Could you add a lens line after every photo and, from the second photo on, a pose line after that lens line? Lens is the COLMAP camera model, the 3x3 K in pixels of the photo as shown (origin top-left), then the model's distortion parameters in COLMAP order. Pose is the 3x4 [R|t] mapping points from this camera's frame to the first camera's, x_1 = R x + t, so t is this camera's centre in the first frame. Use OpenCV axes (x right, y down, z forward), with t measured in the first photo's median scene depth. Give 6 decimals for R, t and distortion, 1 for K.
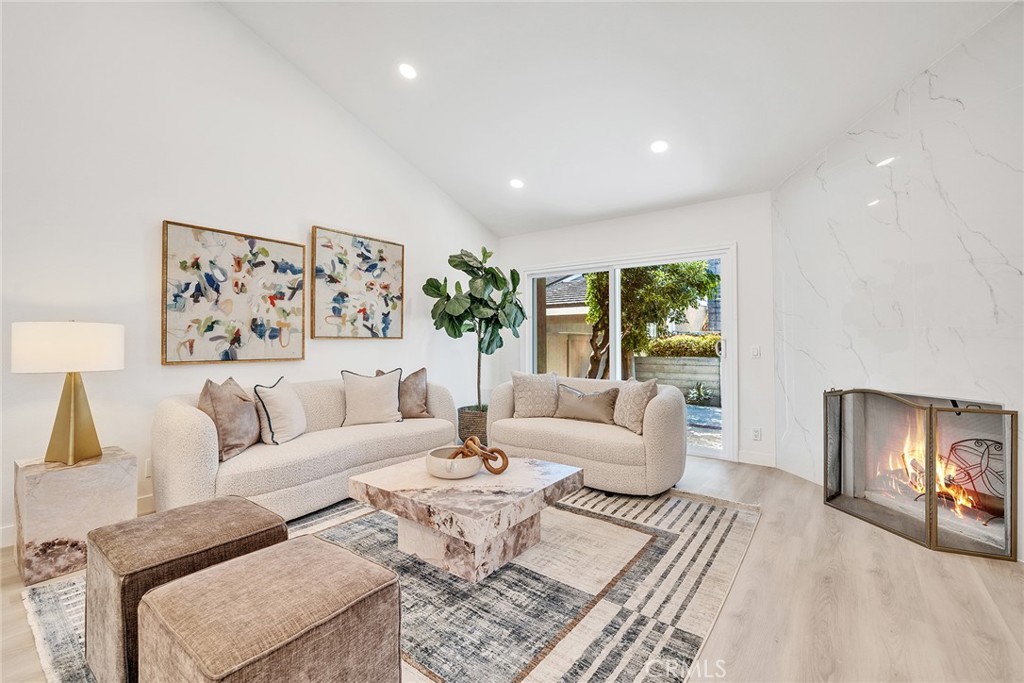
lens RADIAL K [[444.8, 0, 510.7], [0, 444.8, 333.5], [0, 0, 1]] dist [-0.004222, -0.000812]
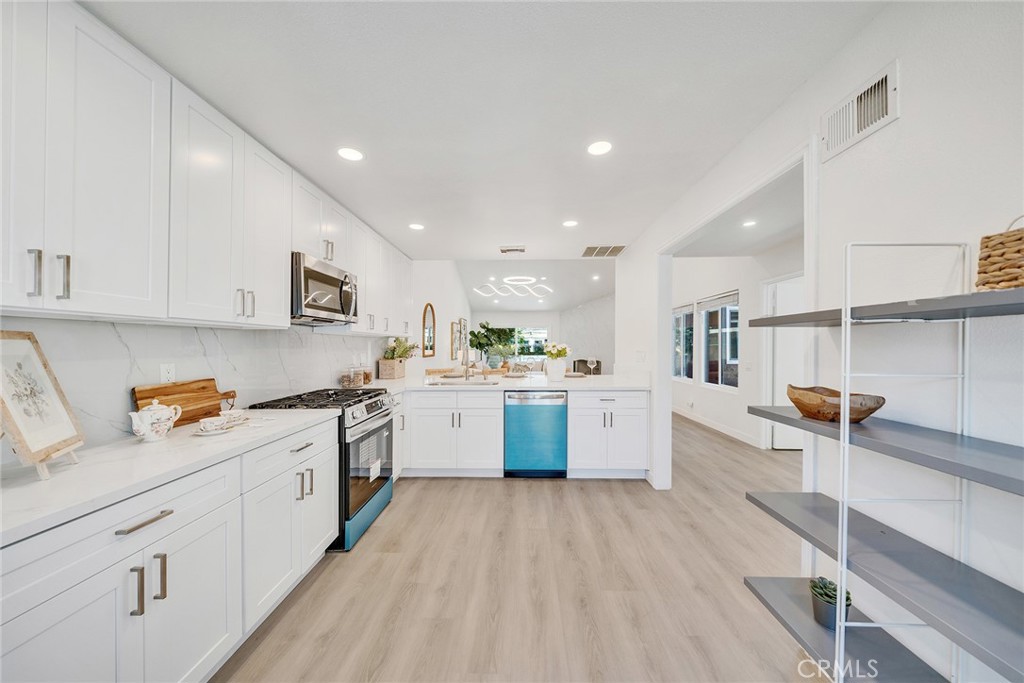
lens RADIAL K [[351.9, 0, 510.0], [0, 351.9, 342.3], [0, 0, 1]] dist [-0.009265, -0.000275]
pose [[0.820022, -0.002699, 0.572326, -1.825178], [-0.004386, 0.999930, 0.011000, -0.099286], [-0.572315, -0.011531, 0.819953, -1.536264]]
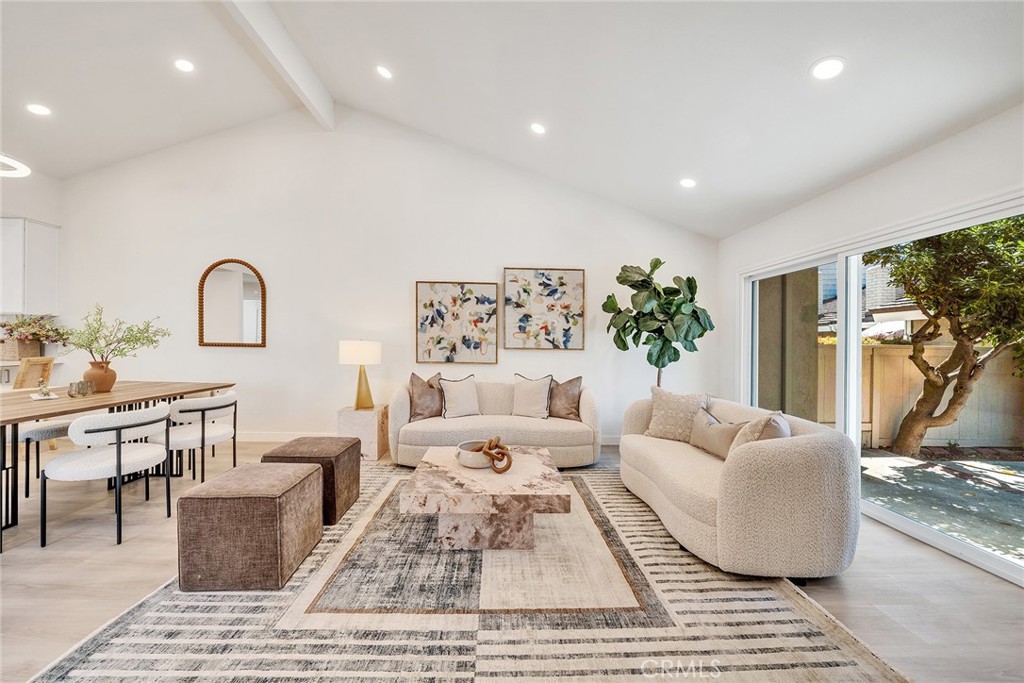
lens RADIAL K [[374.9, 0, 499.7], [0, 374.9, 344.2], [0, 0, 1]] dist [-0.003257, -0.001155]
pose [[0.618713, 0.007901, -0.785578, 0.515080], [-0.000734, 0.999955, 0.009479, -0.016463], [0.785617, -0.005288, 0.618691, 0.291210]]
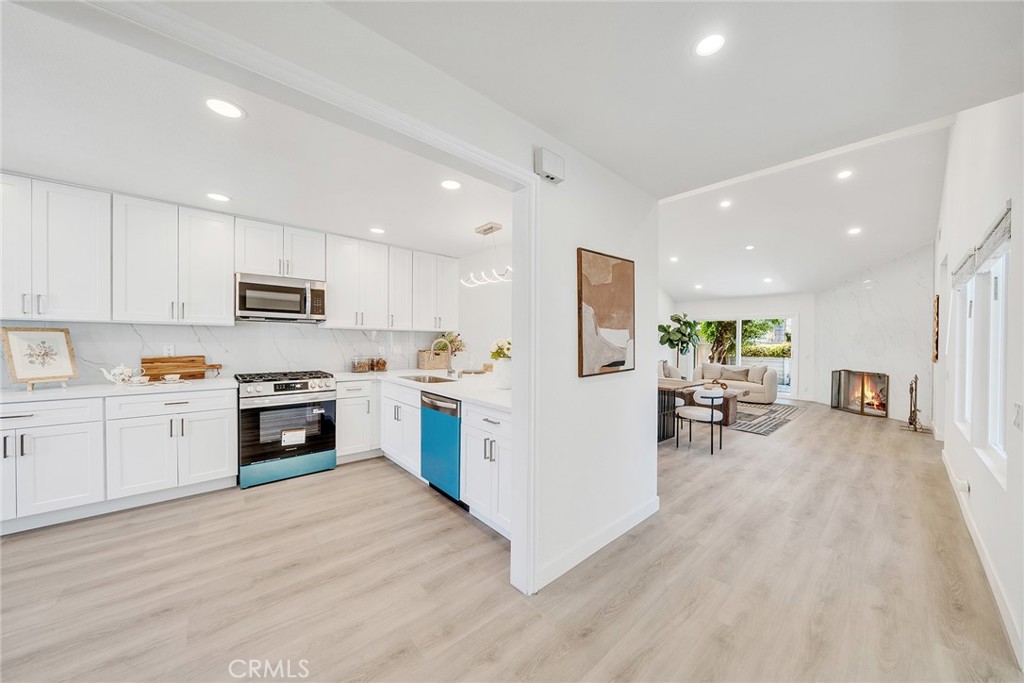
lens RADIAL K [[345.8, 0, 508.4], [0, 345.8, 345.7], [0, 0, 1]] dist [-0.008238, 0.000347]
pose [[0.977499, 0.013662, -0.210495, -0.837081], [-0.005983, 0.999295, 0.037076, -0.099436], [0.210853, -0.034983, 0.976892, -1.526680]]
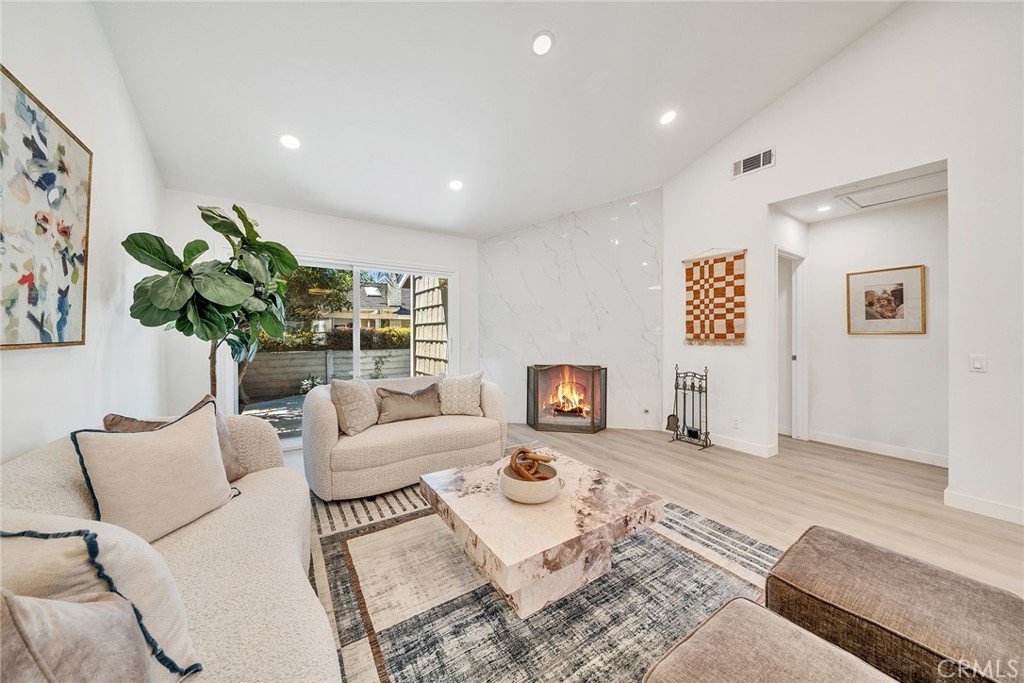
lens RADIAL K [[345.8, 0, 512.0], [0, 345.8, 331.5], [0, 0, 1]] dist [-0.008238, 0.000347]
pose [[0.333157, 0.004808, 0.942859, -0.579817], [-0.016378, 0.999866, 0.000688, -0.013097], [-0.942729, -0.015671, 0.333191, 0.574930]]
